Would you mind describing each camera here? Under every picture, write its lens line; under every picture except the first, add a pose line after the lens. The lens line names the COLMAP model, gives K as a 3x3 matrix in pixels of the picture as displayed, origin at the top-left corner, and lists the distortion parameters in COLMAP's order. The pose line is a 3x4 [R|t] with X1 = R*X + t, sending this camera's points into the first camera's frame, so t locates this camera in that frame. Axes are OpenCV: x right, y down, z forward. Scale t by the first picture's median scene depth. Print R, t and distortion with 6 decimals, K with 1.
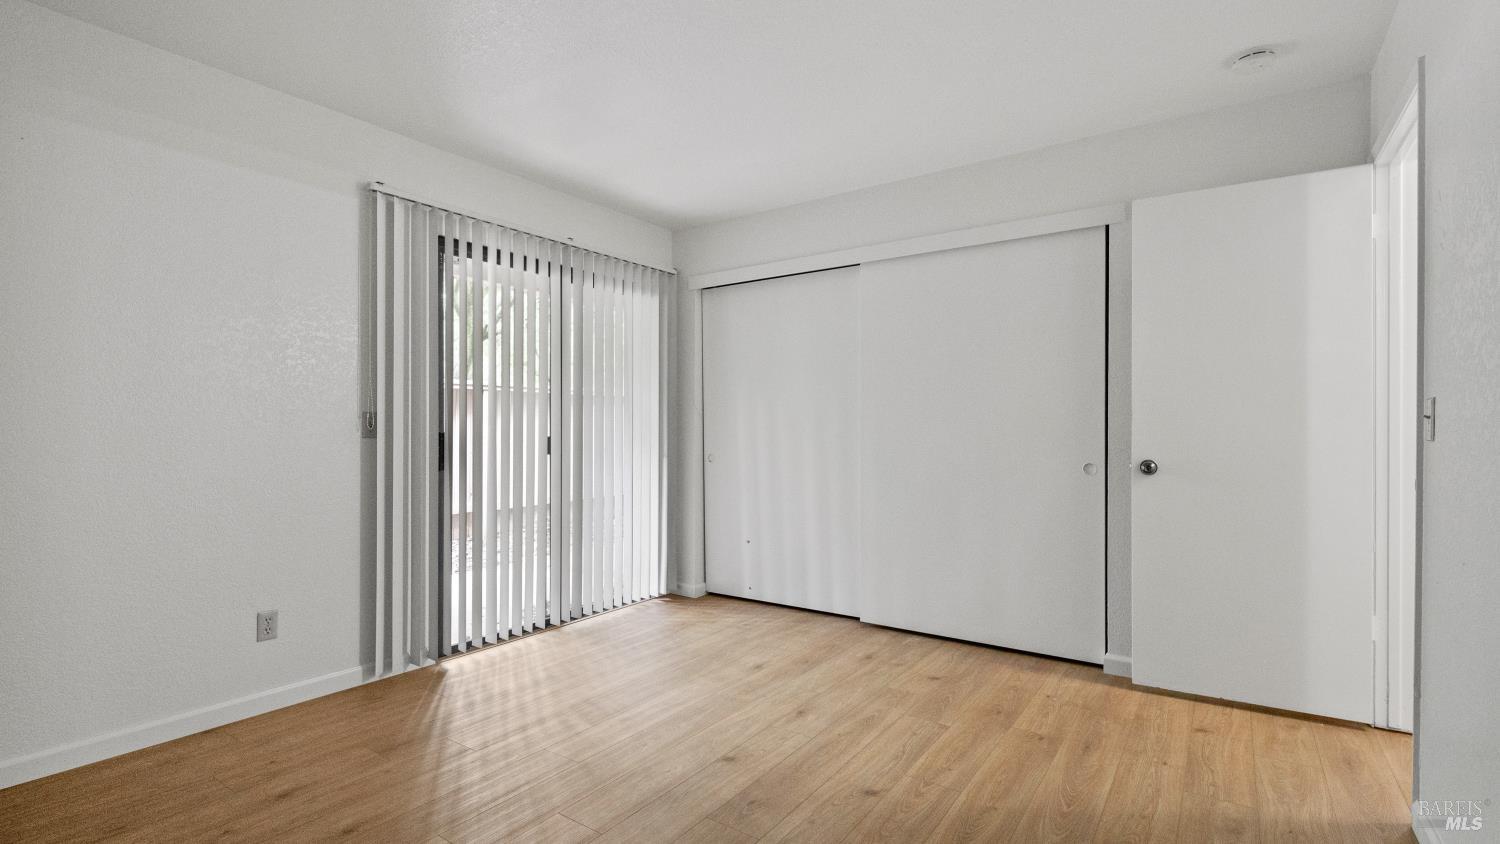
lens RADIAL K [[677.5, 0, 746.2], [0, 677.5, 414.0], [0, 0, 1]] dist [0.003269, -0.000560]
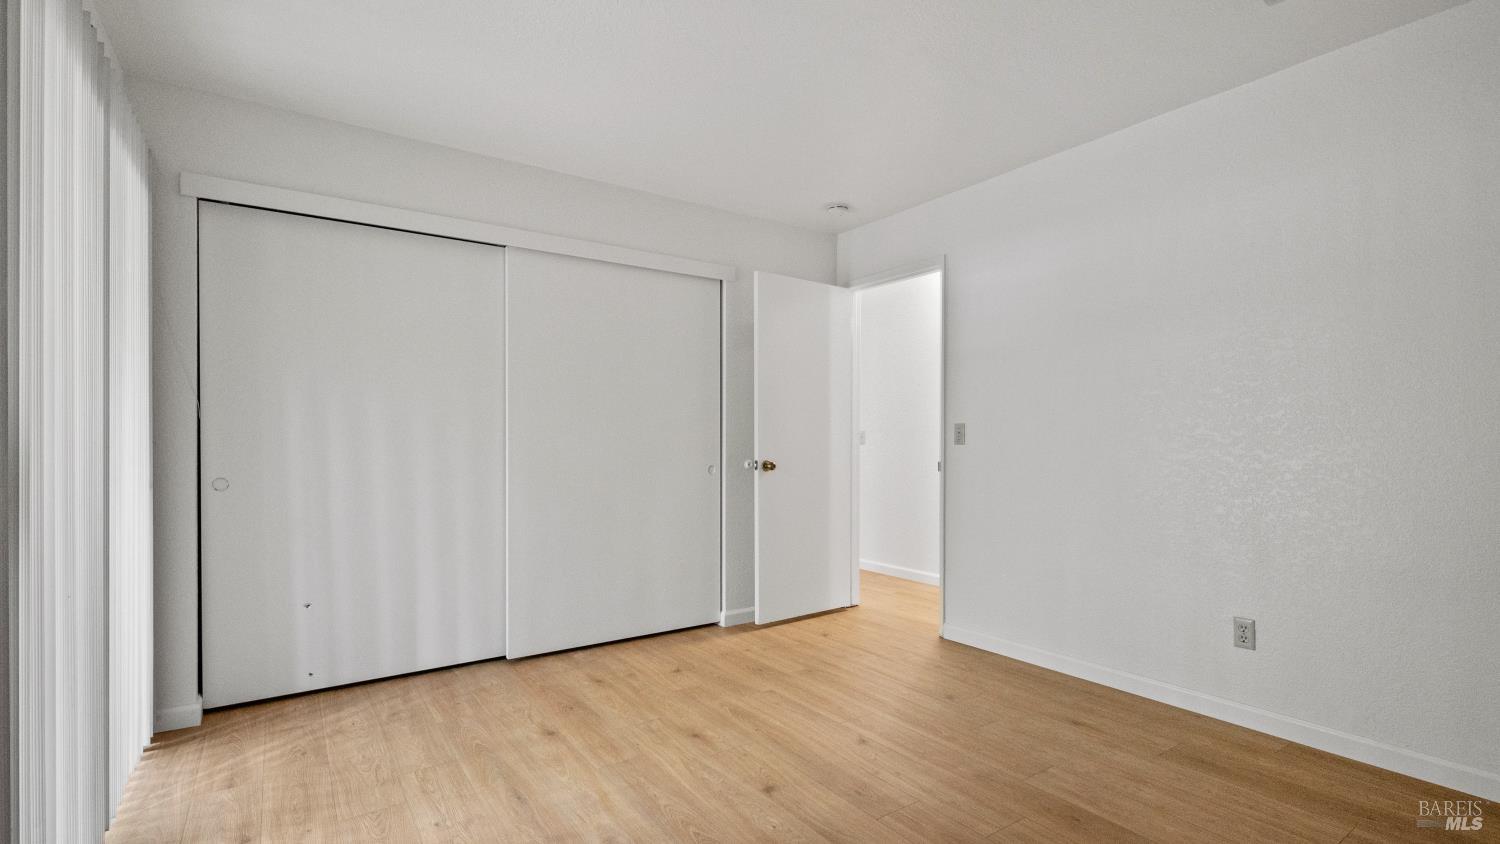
lens RADIAL K [[695.8, 0, 730.0], [0, 695.8, 423.8], [0, 0, 1]] dist [0.001400, -0.000095]
pose [[0.344258, 0.018551, 0.938692, -0.705604], [-0.025532, 0.999620, -0.010392, 0.008393], [-0.938528, -0.020389, 0.344601, 0.530014]]
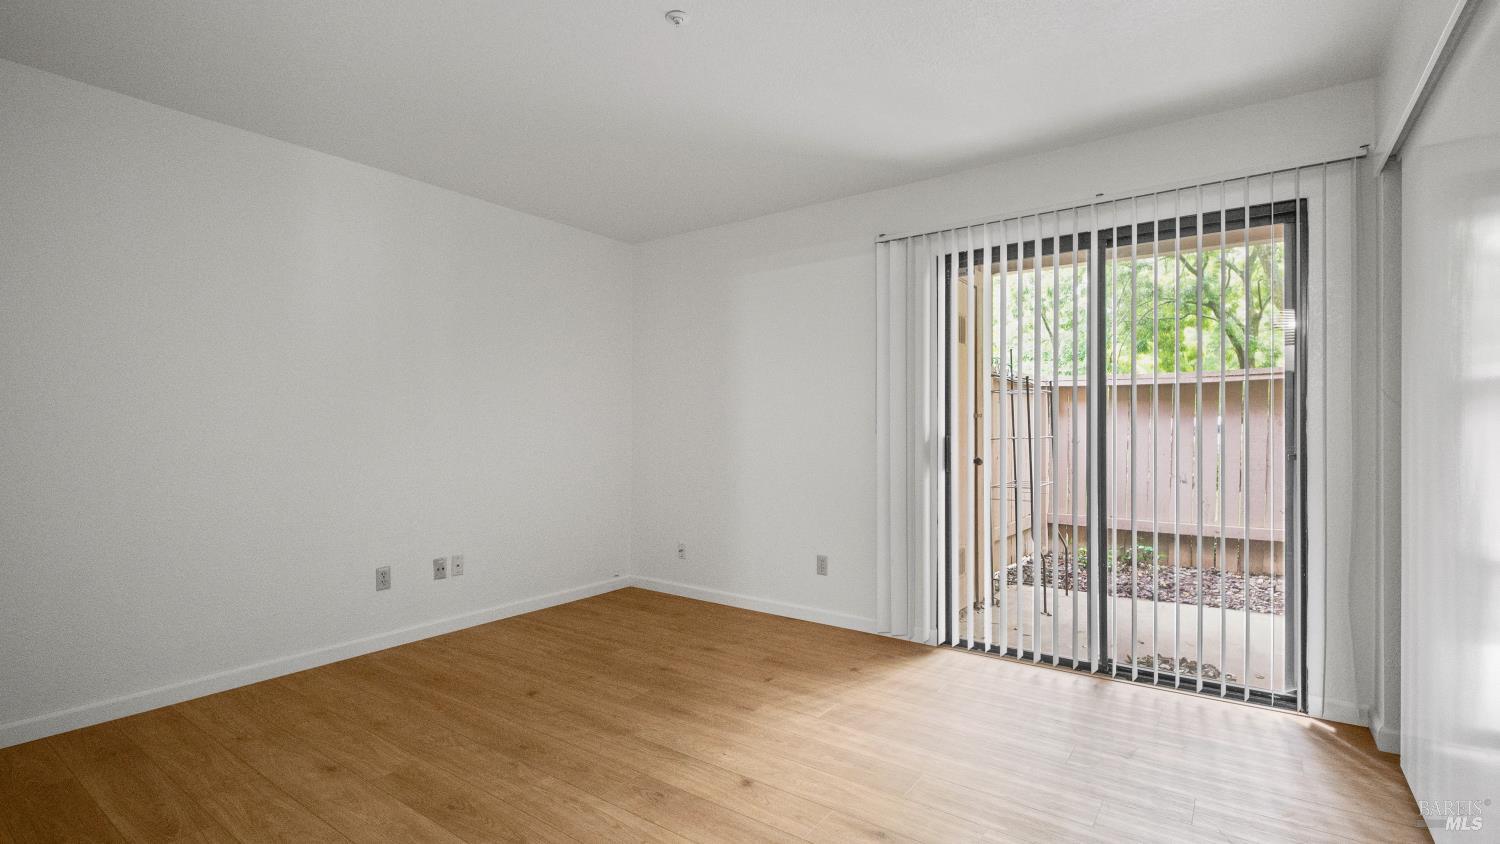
lens RADIAL K [[677.5, 0, 746.2], [0, 677.5, 414.0], [0, 0, 1]] dist [0.003269, -0.000560]
pose [[-0.005892, -0.019650, -0.999790, 0.690784], [0.029146, 0.999379, -0.019814, 0.003703], [0.999558, -0.029256, -0.005316, 0.744586]]
